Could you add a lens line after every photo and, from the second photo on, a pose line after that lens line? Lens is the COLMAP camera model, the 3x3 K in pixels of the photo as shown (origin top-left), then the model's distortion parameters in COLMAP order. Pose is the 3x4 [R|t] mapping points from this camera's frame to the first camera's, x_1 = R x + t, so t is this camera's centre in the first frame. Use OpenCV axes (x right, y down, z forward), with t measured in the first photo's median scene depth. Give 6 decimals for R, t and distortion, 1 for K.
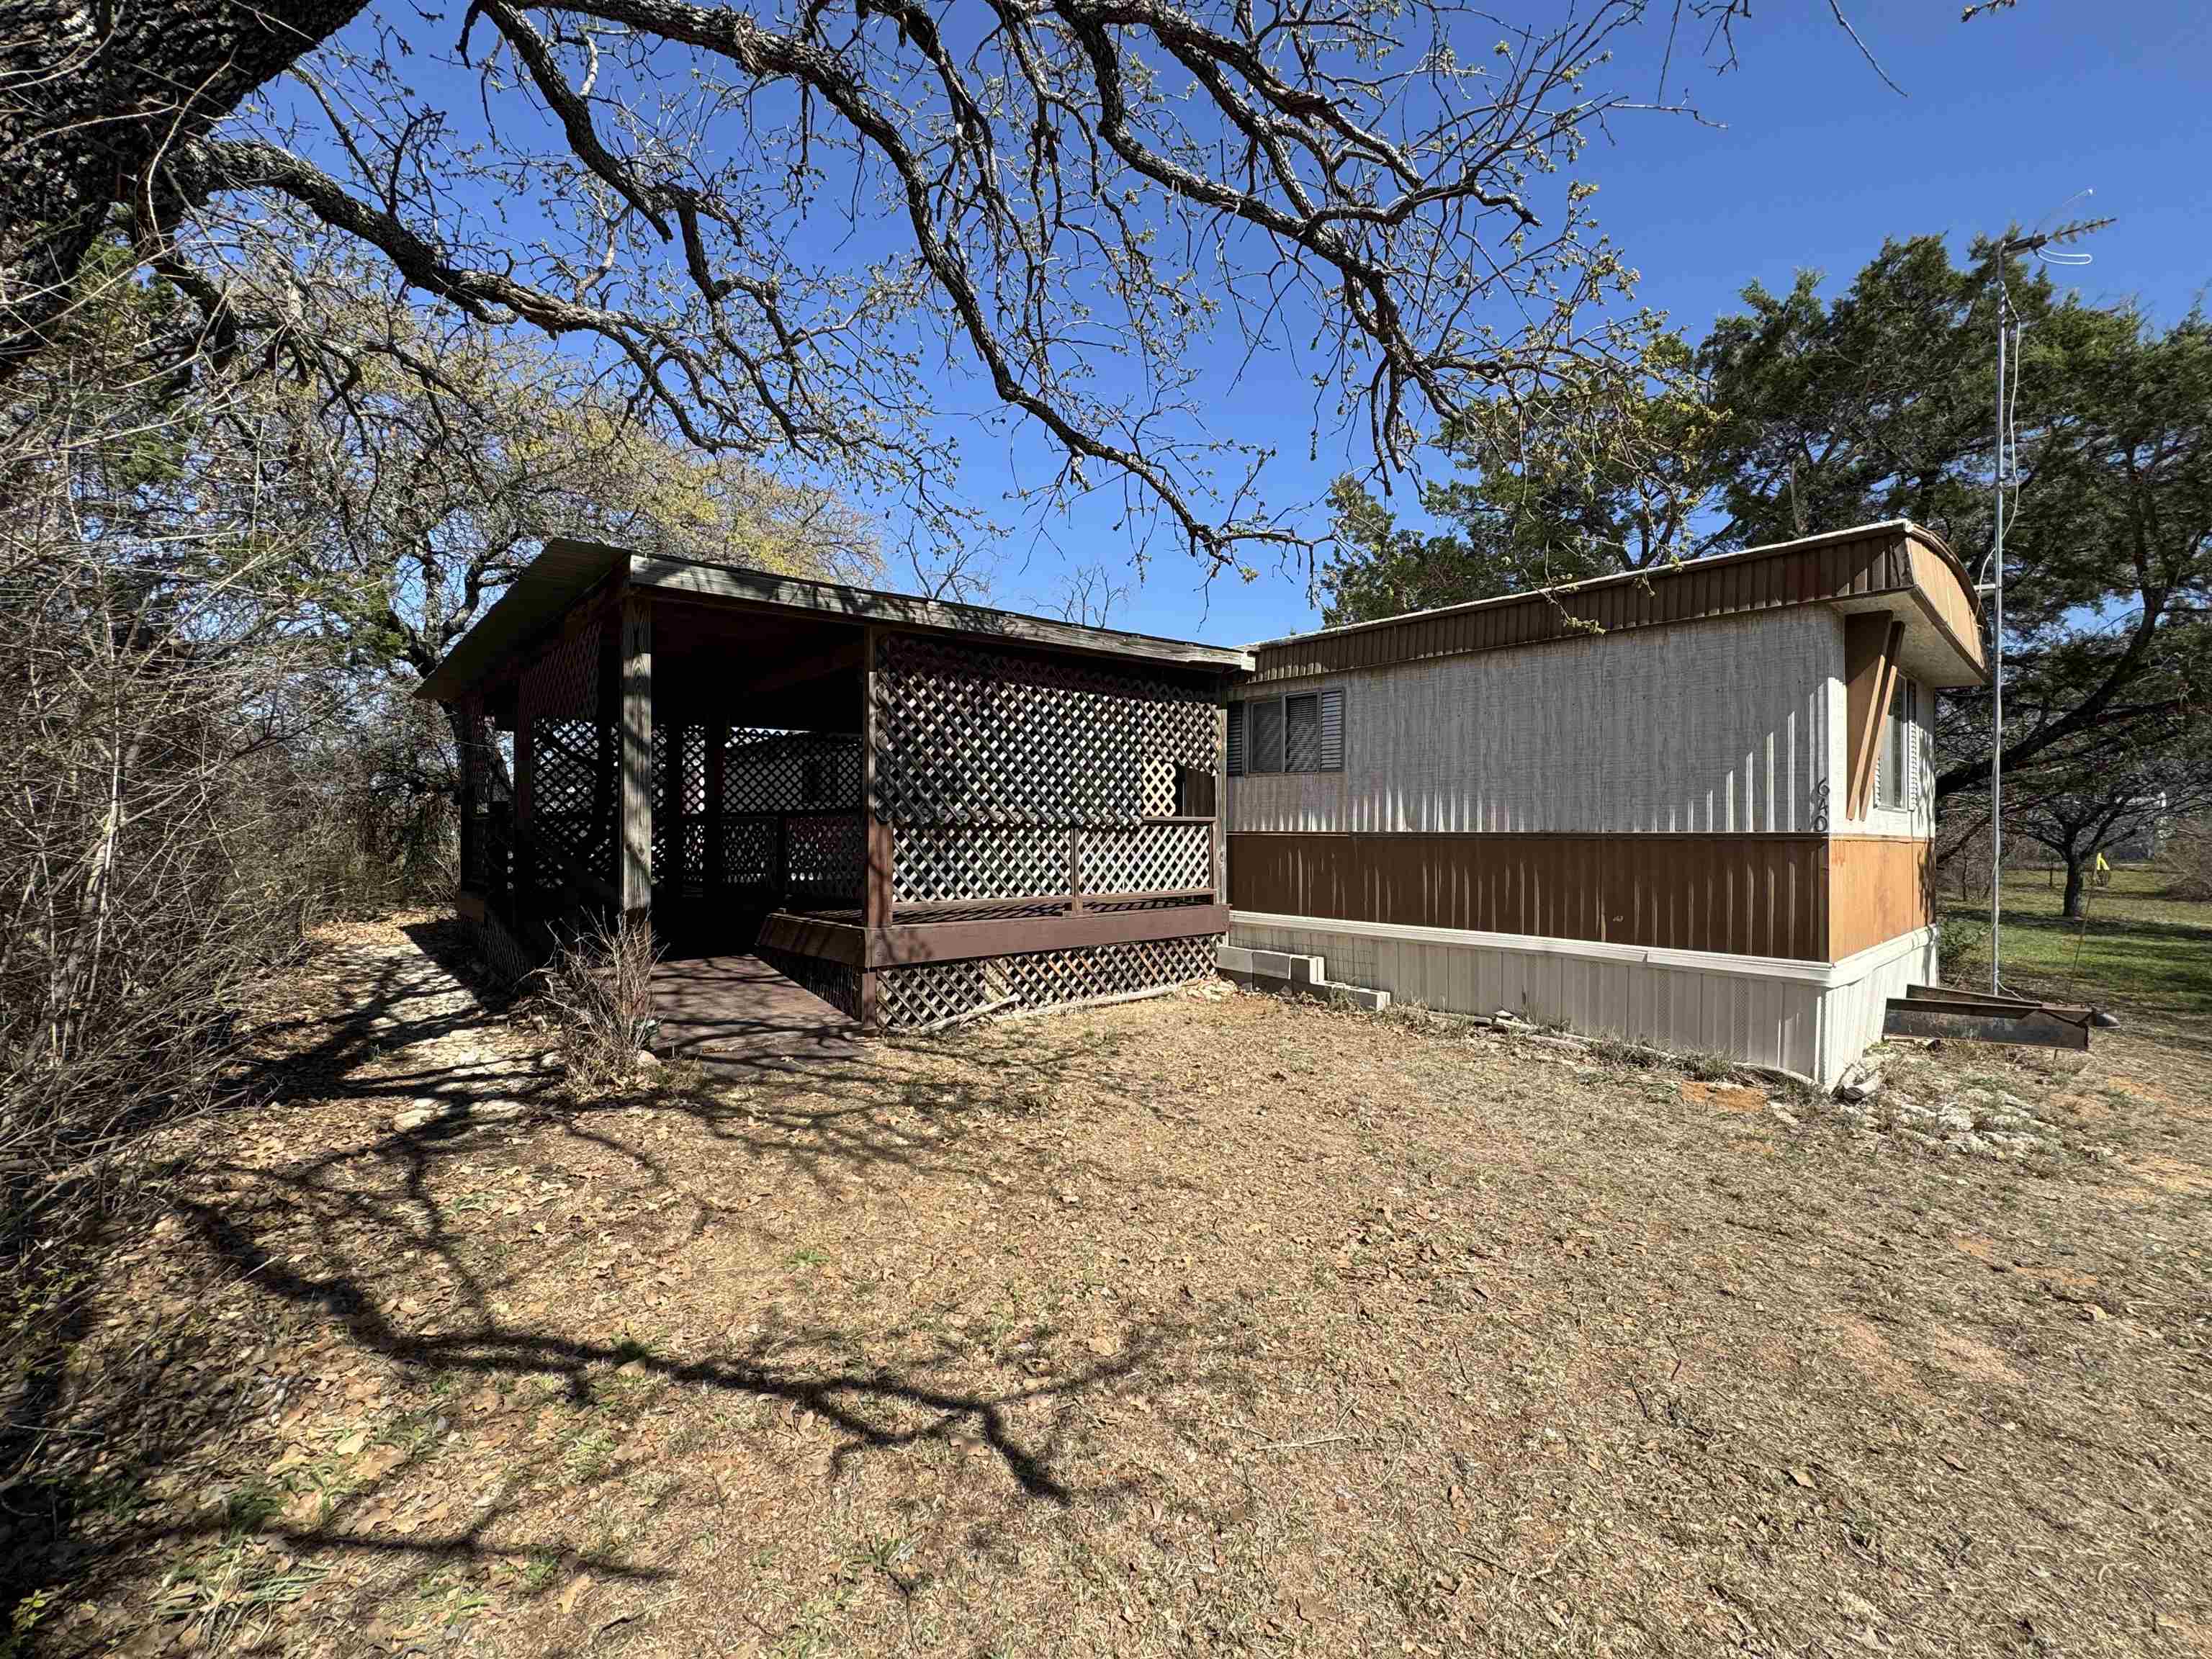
lens RADIAL K [[885.8, 0, 1105.0], [0, 885.8, 821.8], [0, 0, 1]] dist [-0.000653, 0.000066]
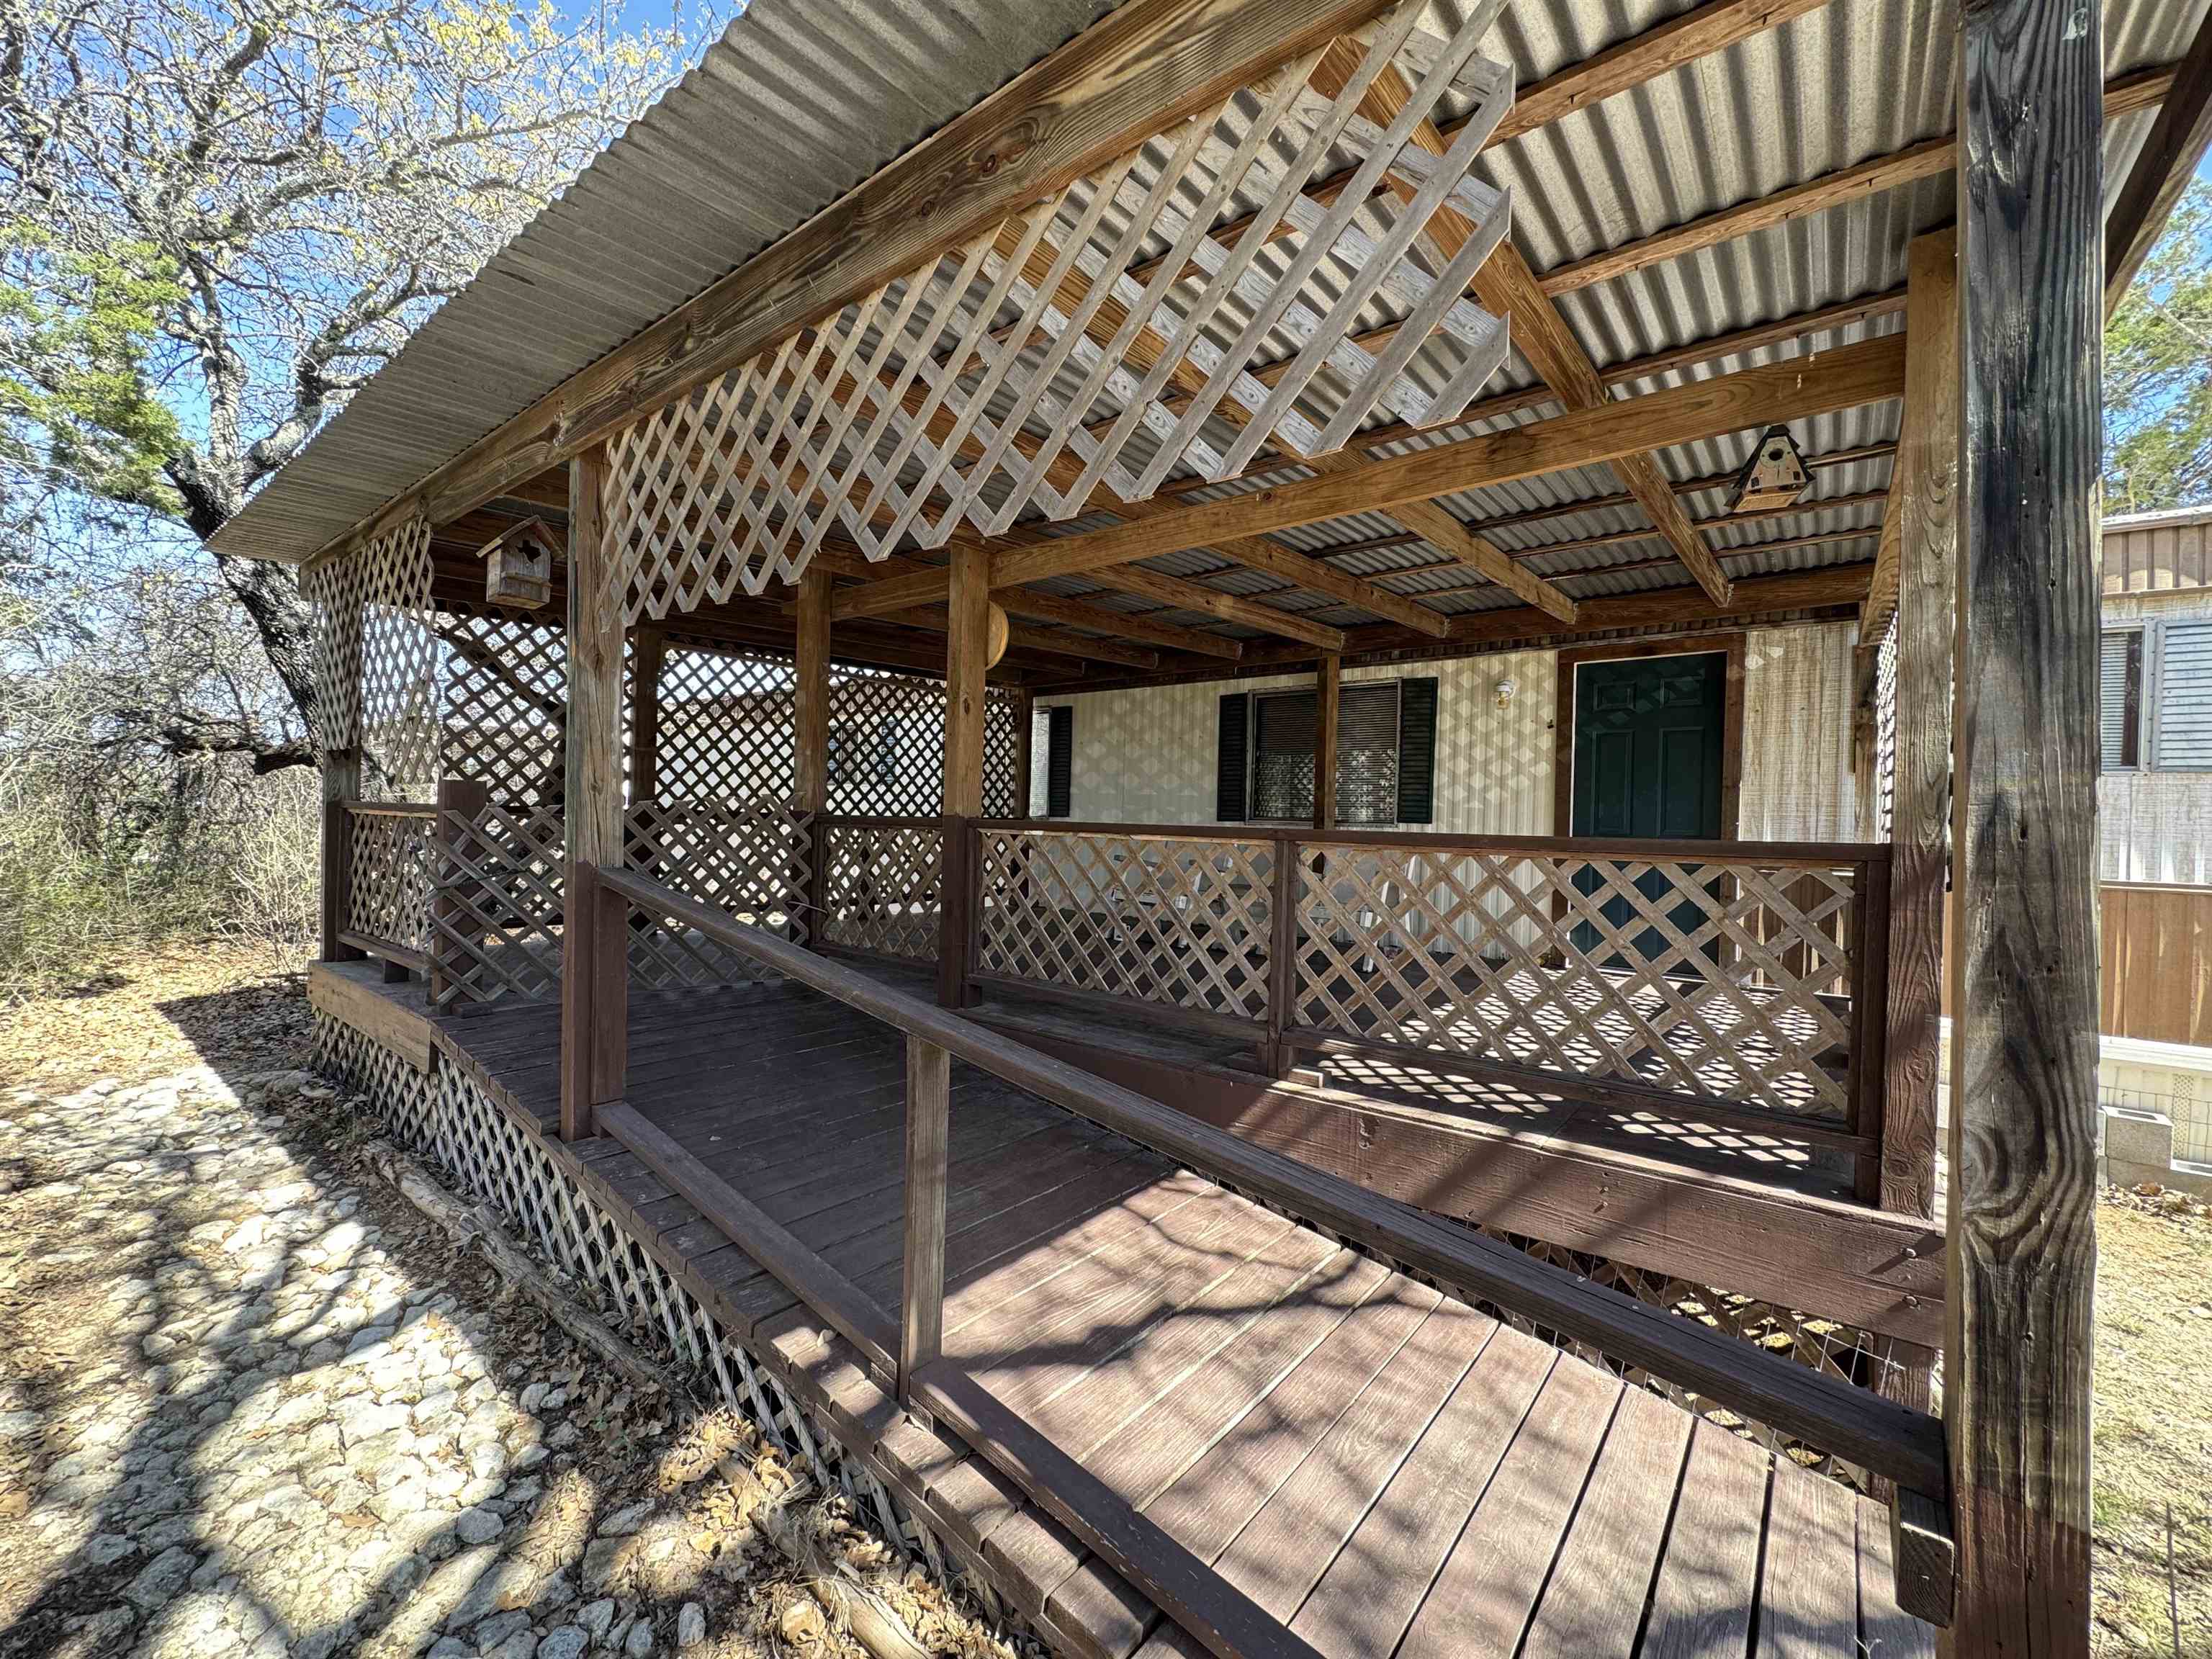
lens RADIAL K [[907.8, 0, 1122.6], [0, 907.8, 841.1], [0, 0, 1]] dist [-0.000860, 0.000122]
pose [[0.986298, 0.028750, 0.162451, -0.303988], [-0.033651, 0.999055, 0.027500, -0.013869], [-0.161507, -0.032590, 0.986333, 0.356743]]
